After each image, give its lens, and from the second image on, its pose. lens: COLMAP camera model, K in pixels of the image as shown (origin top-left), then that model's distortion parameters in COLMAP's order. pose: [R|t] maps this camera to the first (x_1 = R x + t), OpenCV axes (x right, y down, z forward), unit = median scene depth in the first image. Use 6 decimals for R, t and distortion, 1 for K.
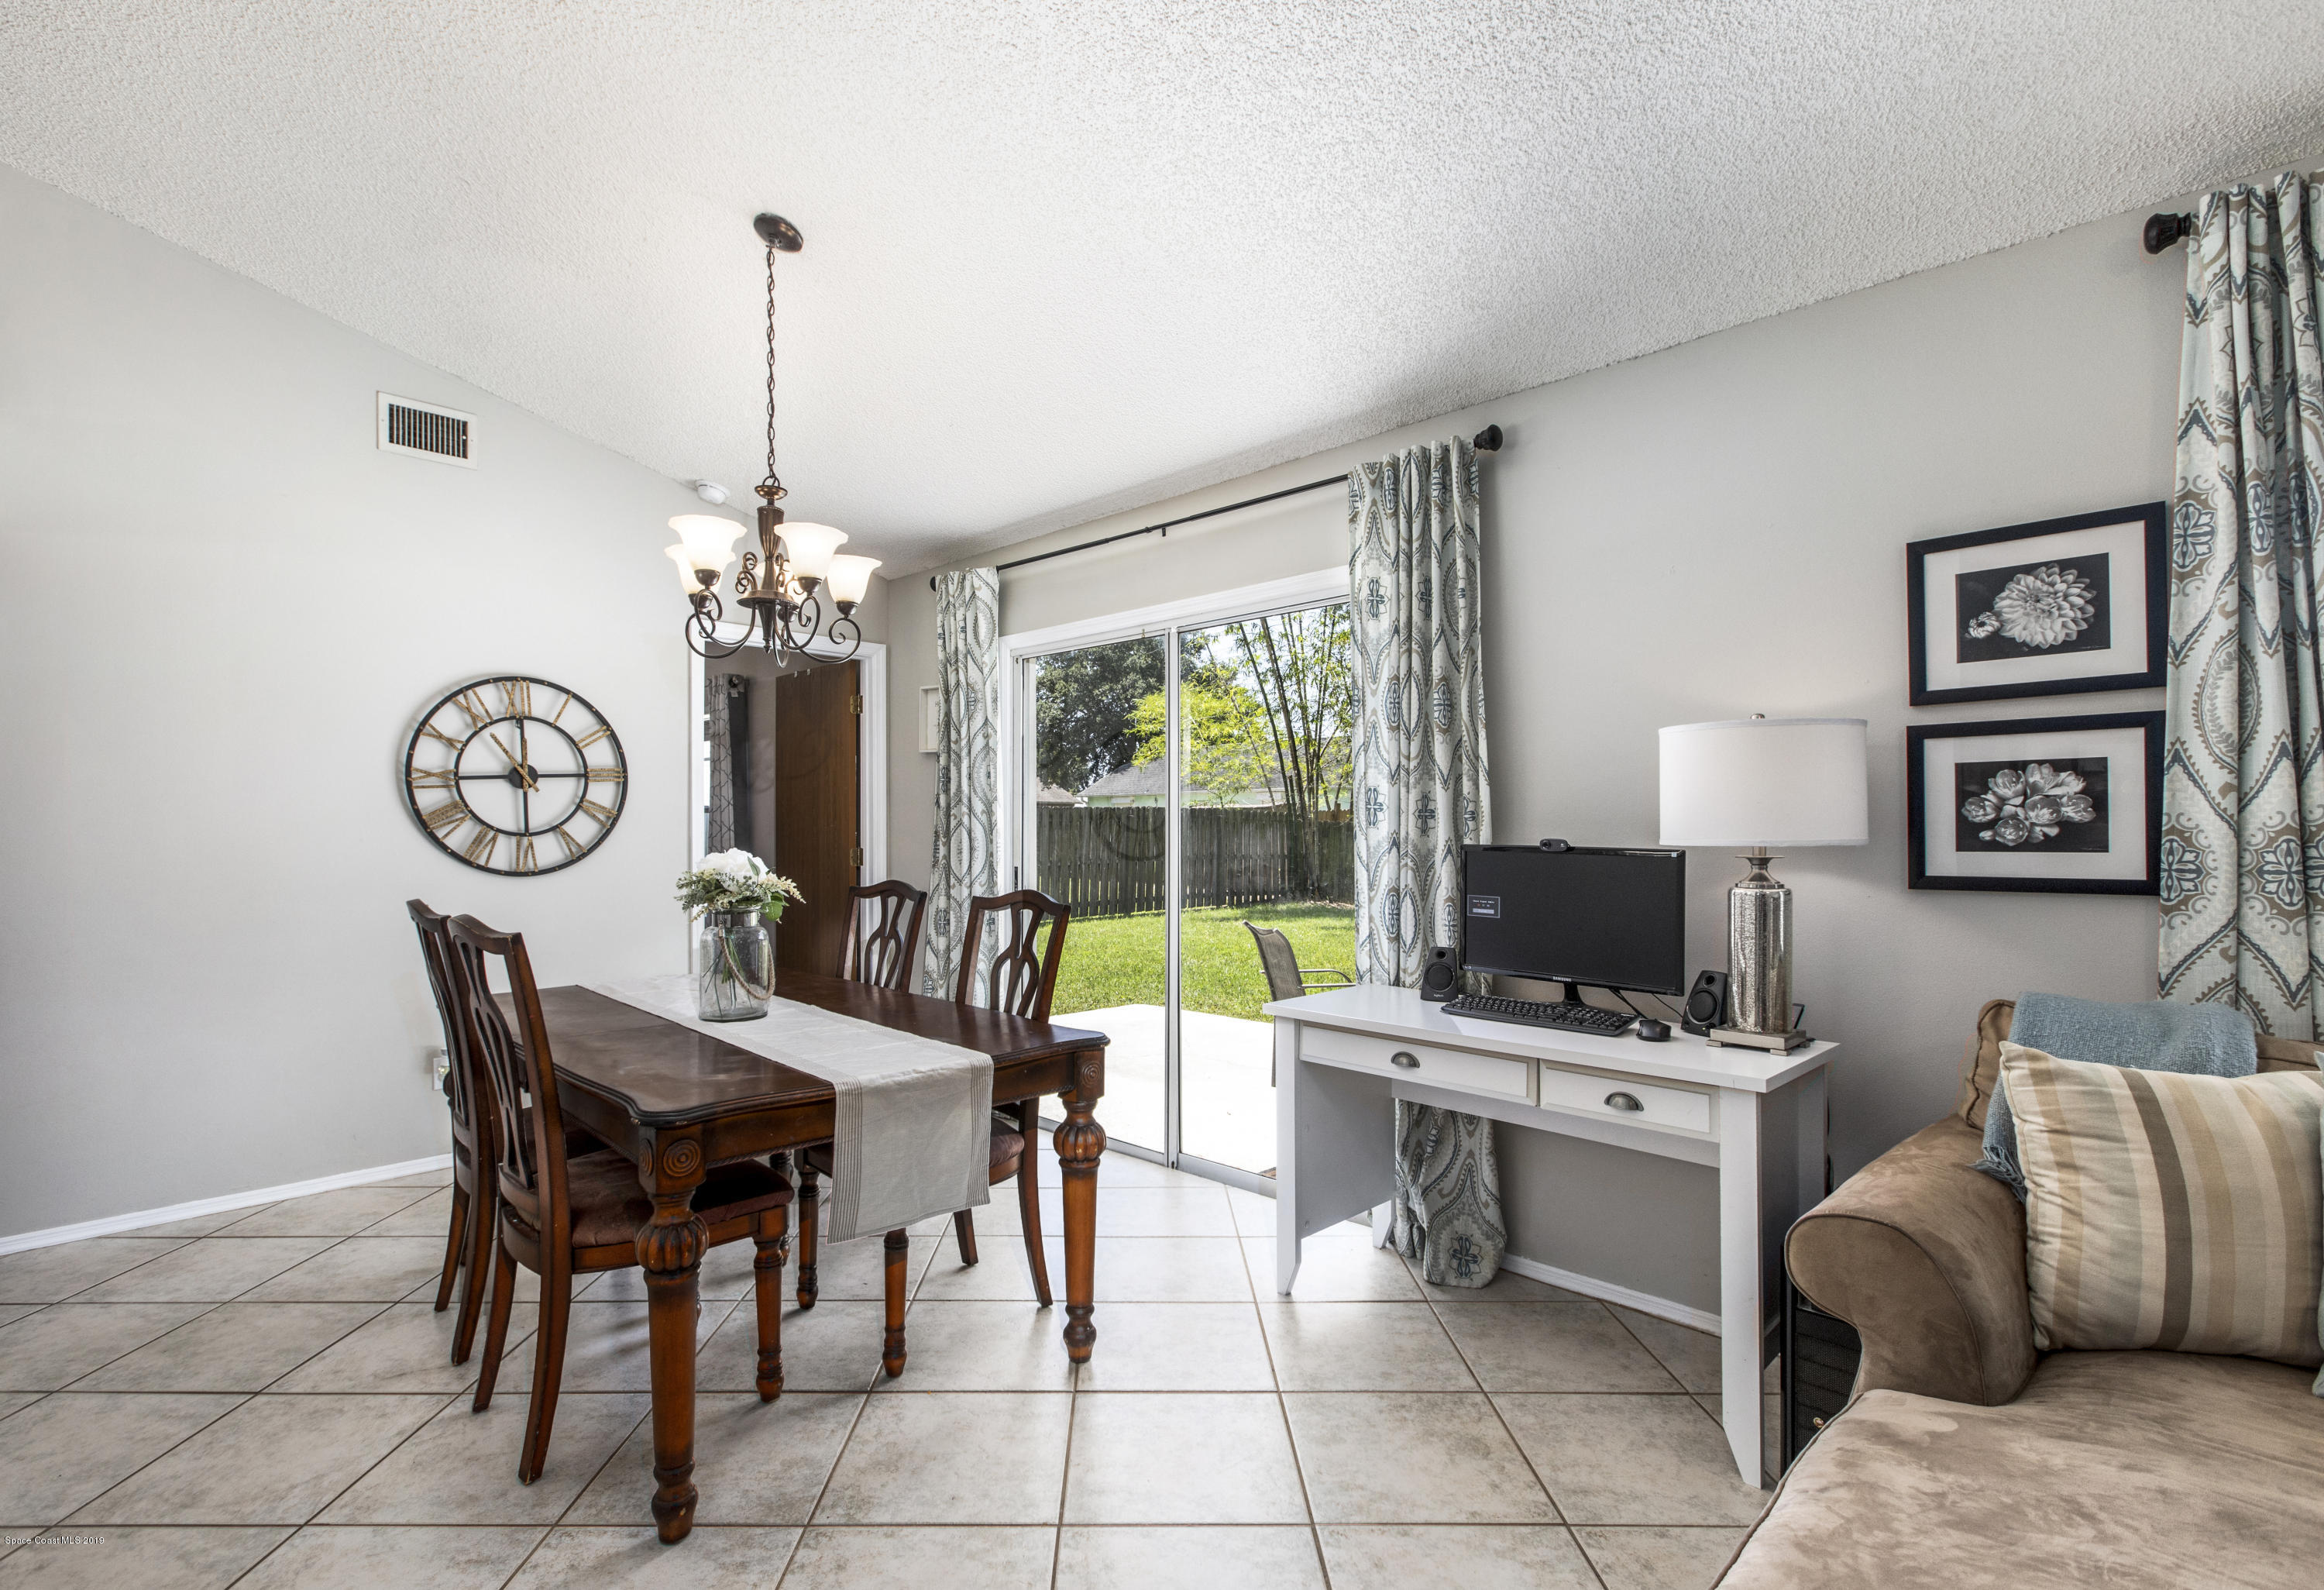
lens RADIAL K [[1121.2, 0, 1146.0], [0, 1121.2, 815.7], [0, 0, 1]] dist [0.021363, 0.000401]
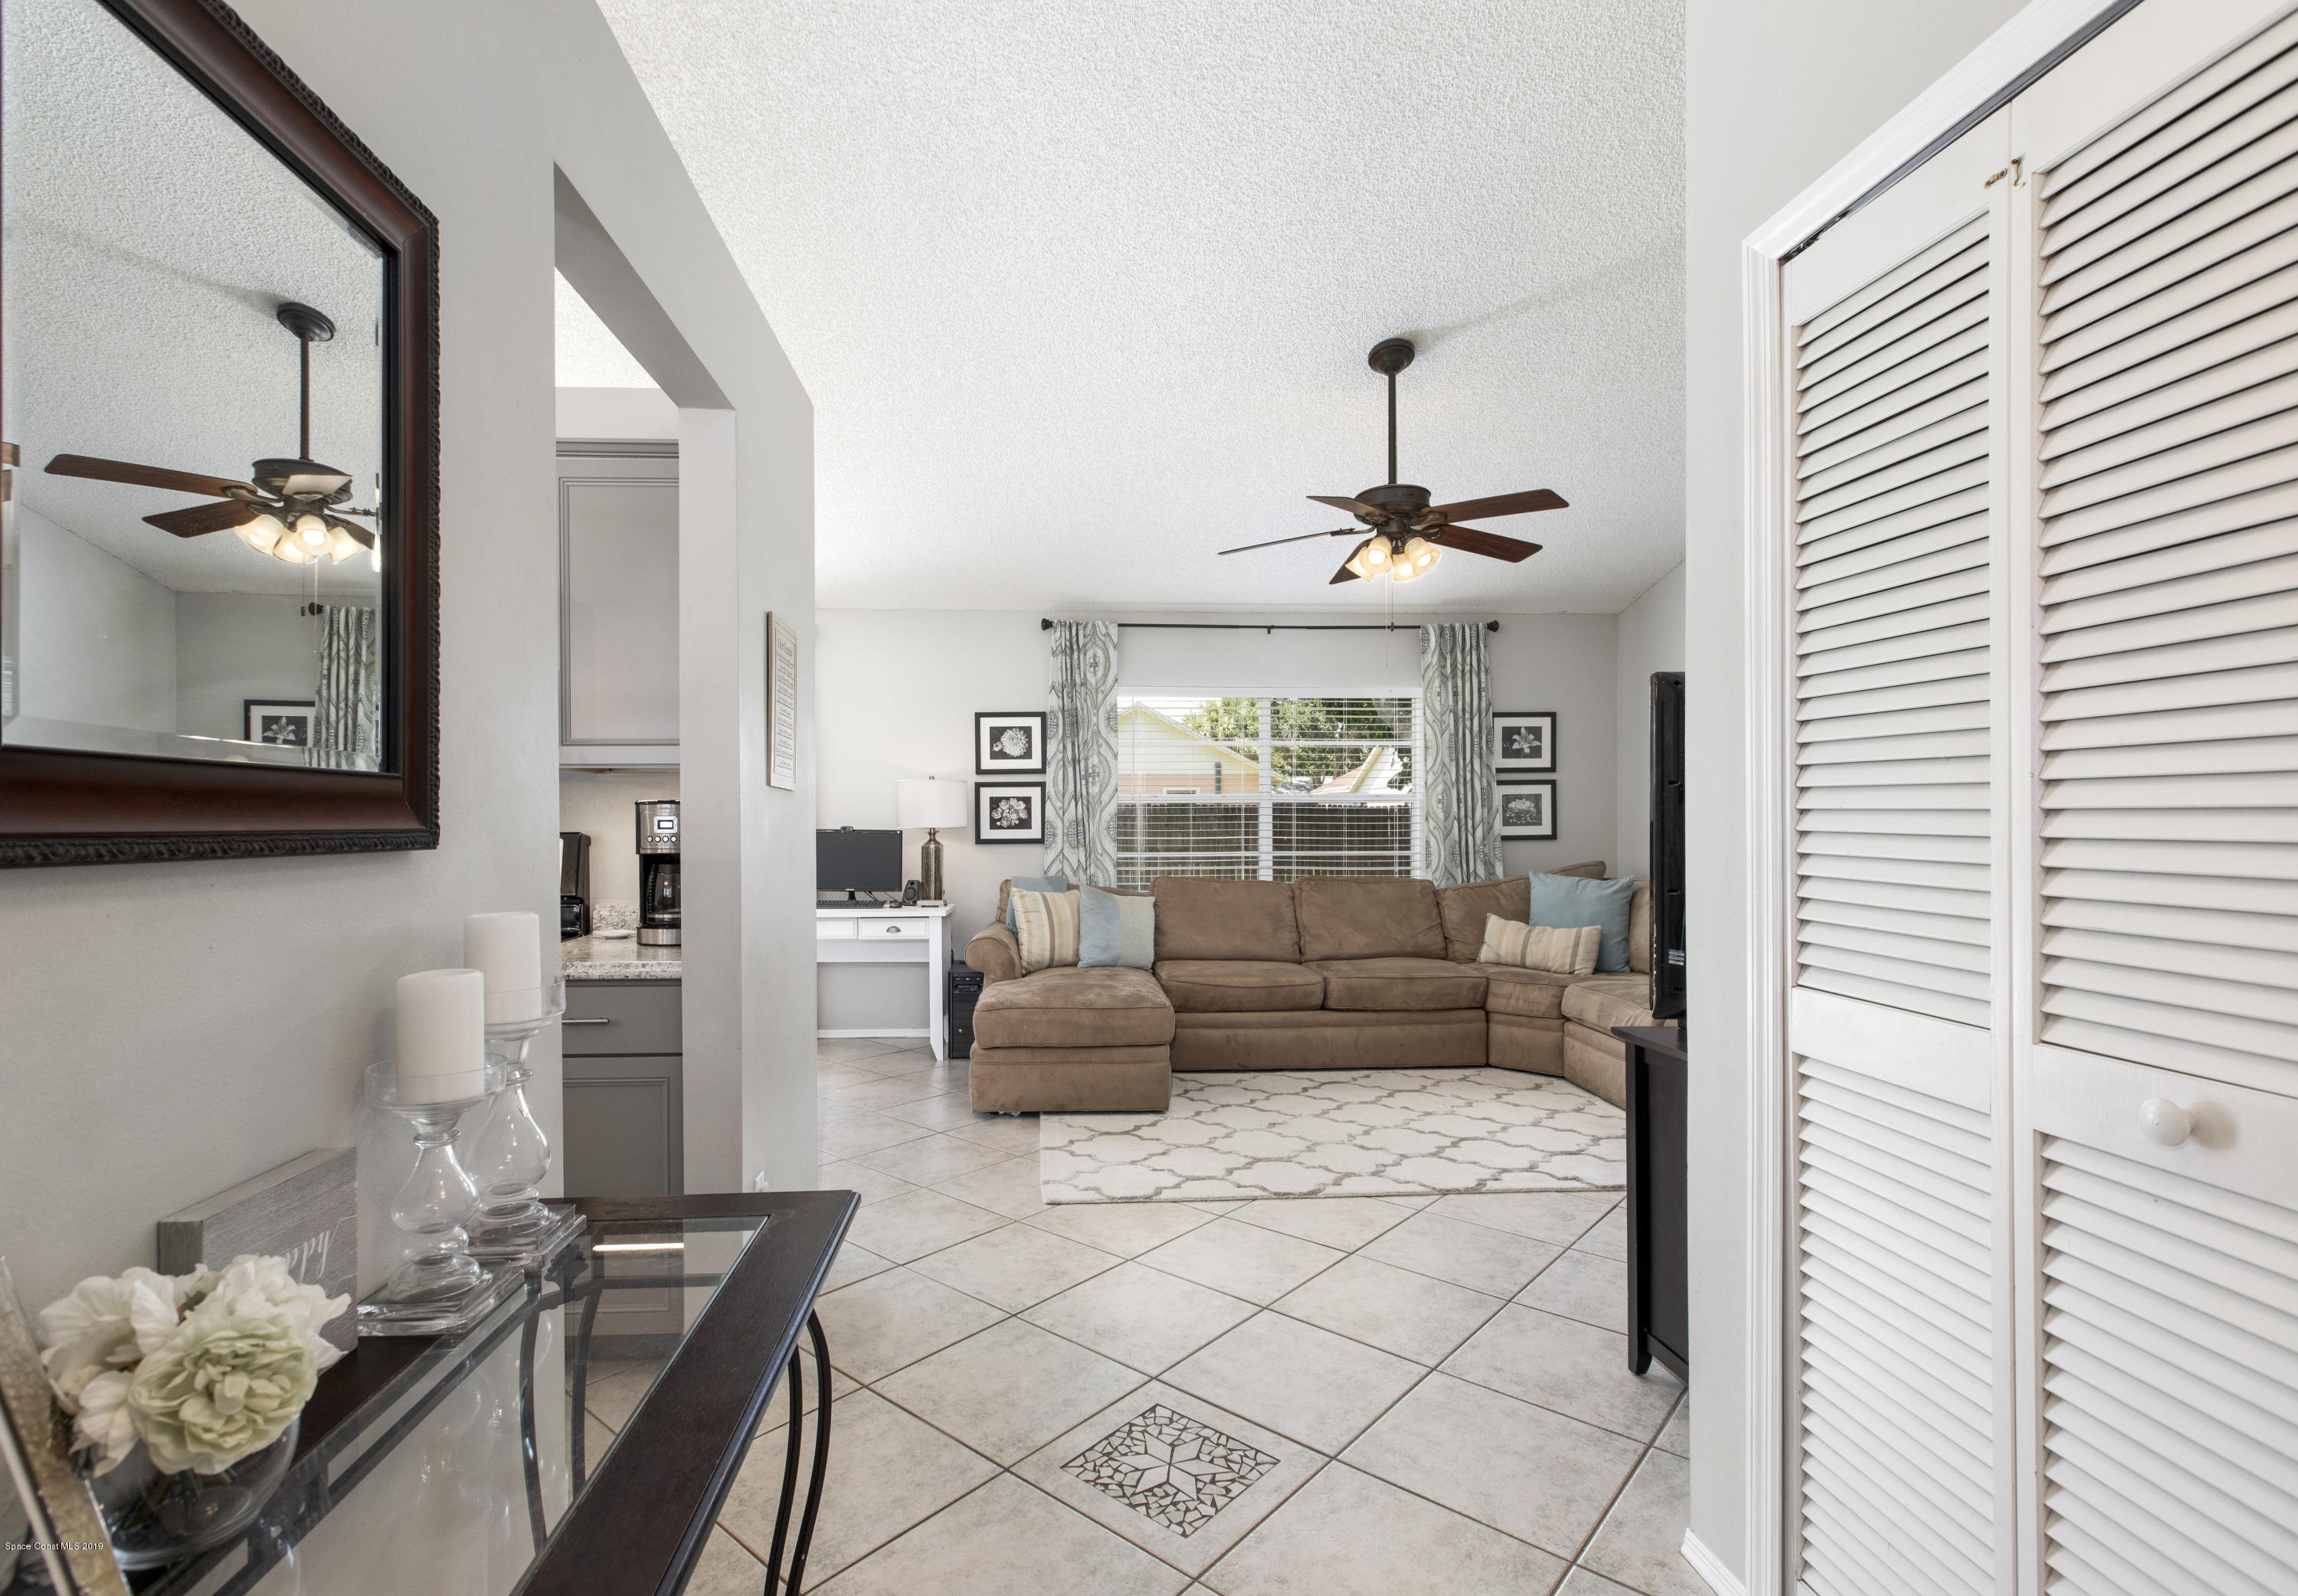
lens RADIAL K [[1108.4, 0, 1146.8], [0, 1108.4, 803.0], [0, 0, 1]] dist [0.021363, 0.000401]
pose [[0.654764, 0.007941, 0.755791, -1.085239], [-0.006725, 0.999966, -0.004681, -0.022845], [-0.755803, -0.002018, 0.654796, -1.060360]]
